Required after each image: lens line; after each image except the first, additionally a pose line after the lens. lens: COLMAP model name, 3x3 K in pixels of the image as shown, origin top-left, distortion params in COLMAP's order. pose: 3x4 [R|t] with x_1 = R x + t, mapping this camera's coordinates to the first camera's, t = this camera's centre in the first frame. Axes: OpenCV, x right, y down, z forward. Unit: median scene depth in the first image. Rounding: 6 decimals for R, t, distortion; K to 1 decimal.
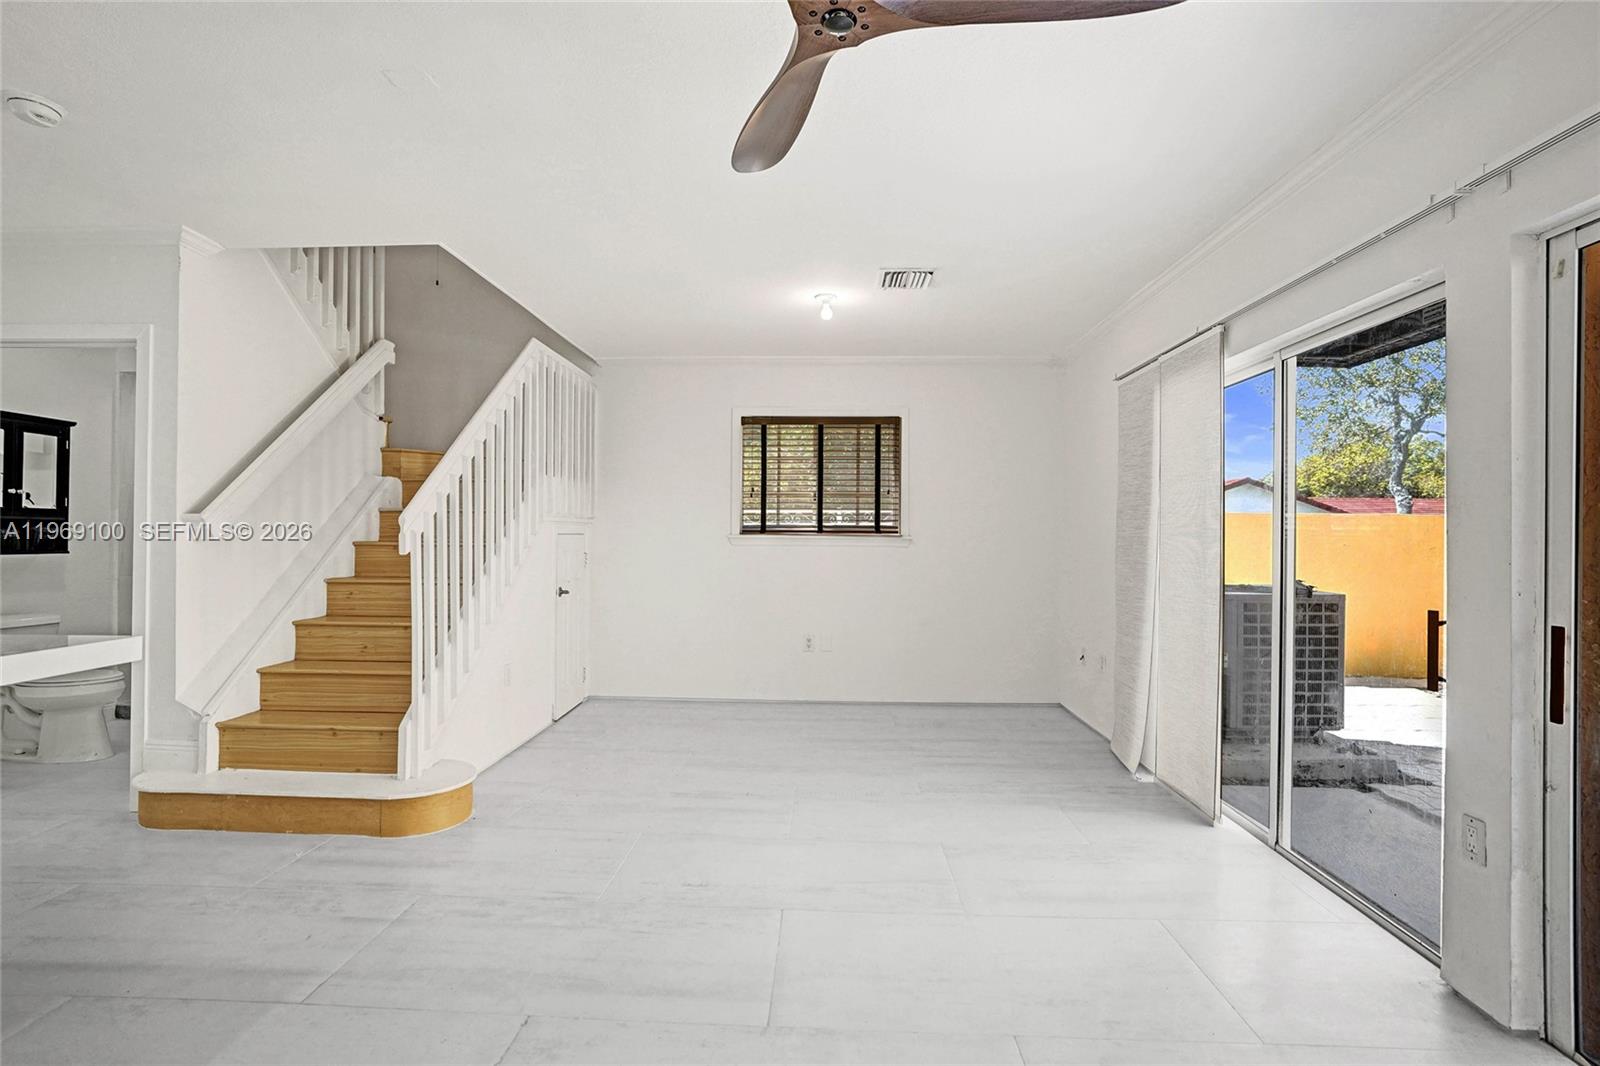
lens RADIAL K [[769.2, 0, 802.0], [0, 769.2, 535.7], [0, 0, 1]] dist [-0.045755, 0.020936]
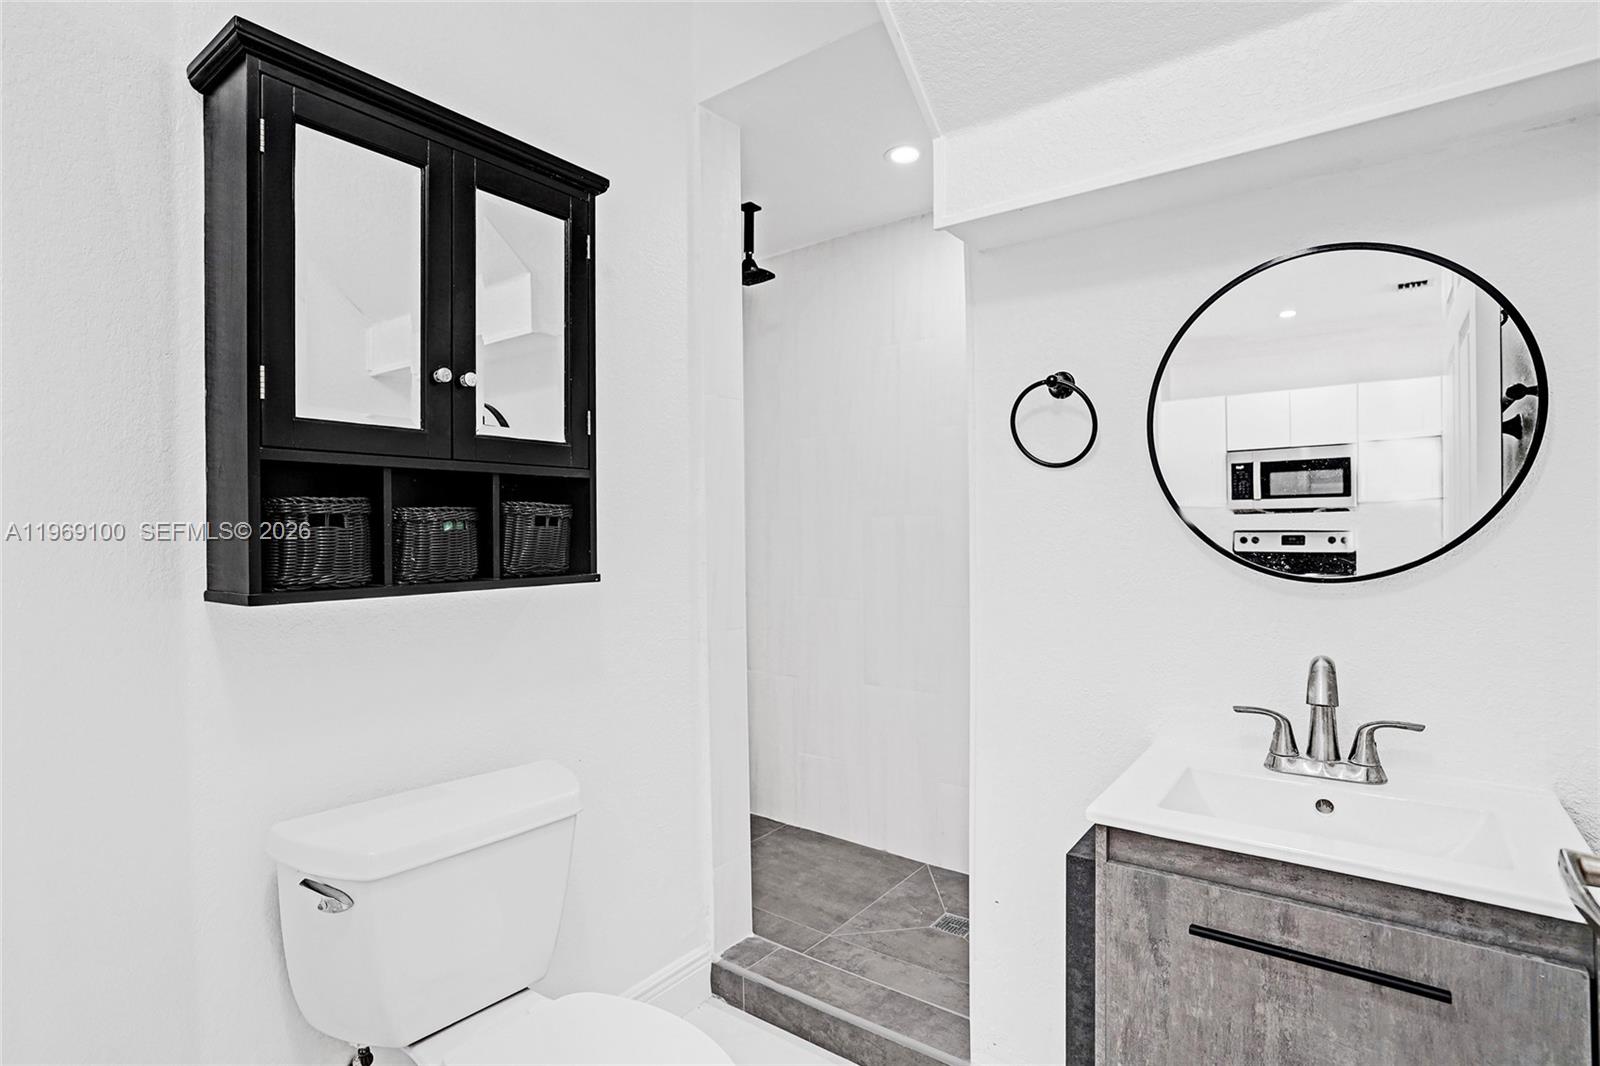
lens RADIAL K [[756.0, 0, 807.5], [0, 756.0, 532.7], [0, 0, 1]] dist [-0.068976, 0.029150]
pose [[0.839892, -0.014289, -0.542565, -0.754634], [0.017945, 0.999838, 0.001448, 0.003965], [0.542456, -0.010953, 0.840013, 0.808810]]
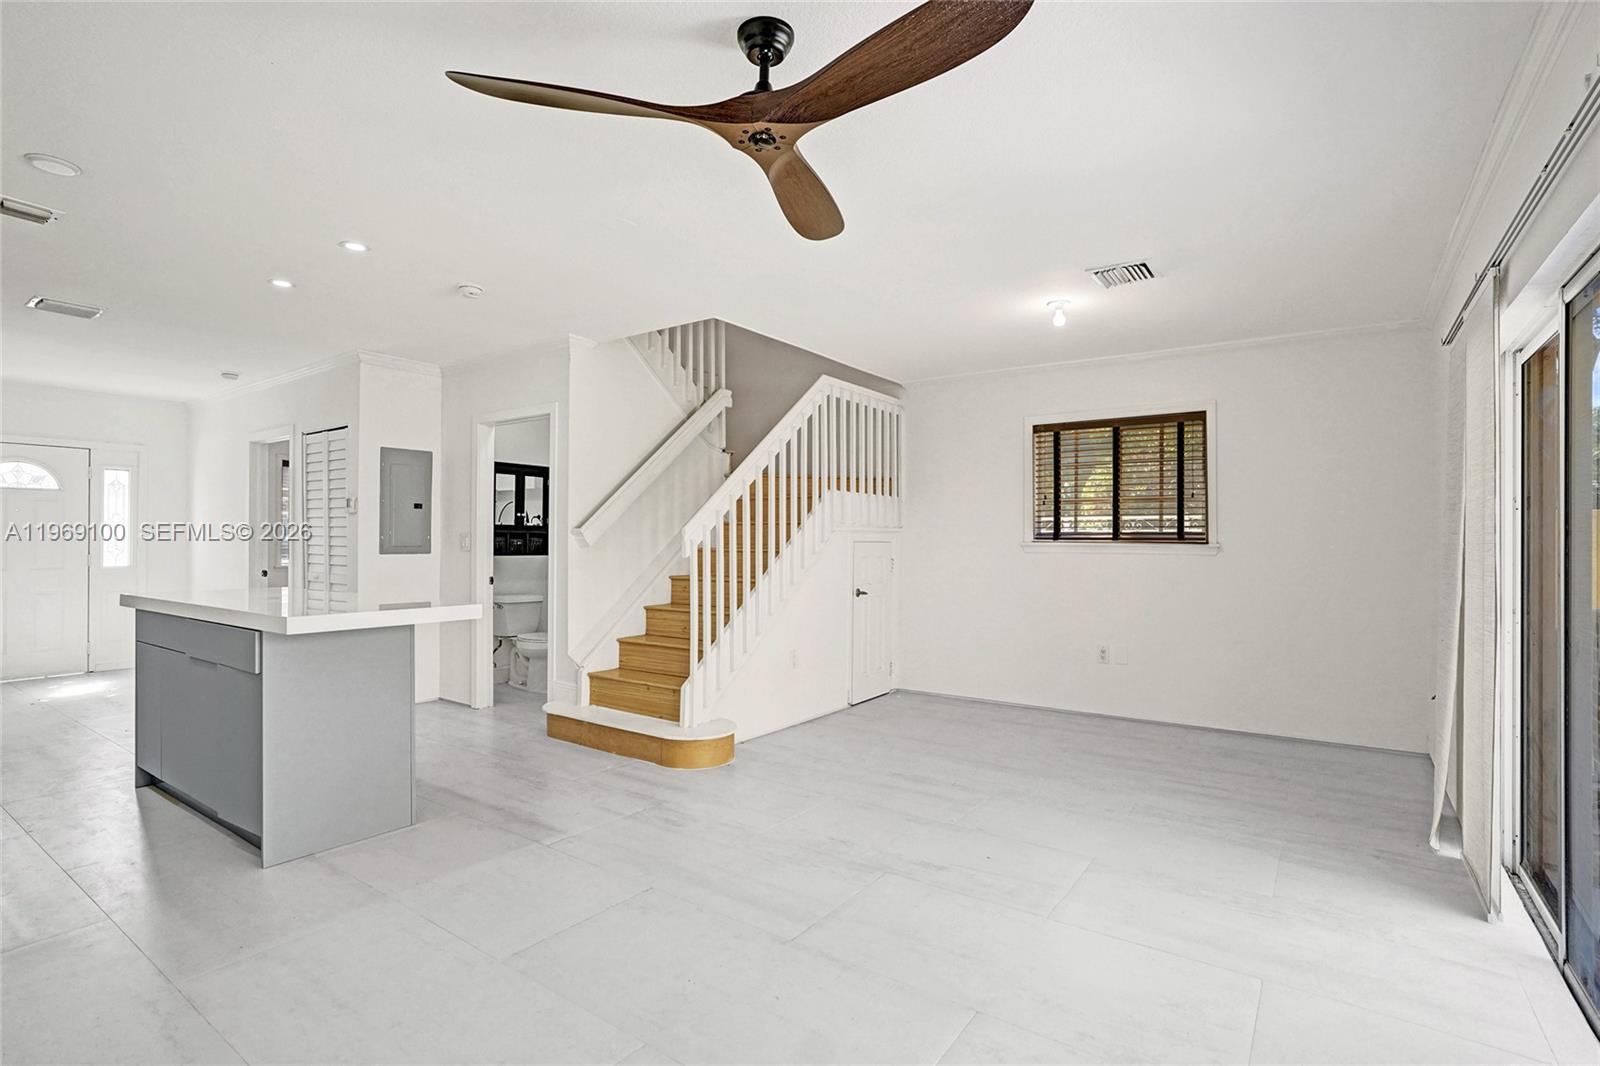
lens RADIAL K [[766.3, 0, 791.5], [0, 766.3, 540.9], [0, 0, 1]] dist [-0.055197, 0.030961]
pose [[0.840966, -0.002279, -0.541083, 0.261642], [0.000382, 0.999993, -0.003618, 0.000587], [0.541088, 0.002836, 0.840961, -0.015583]]
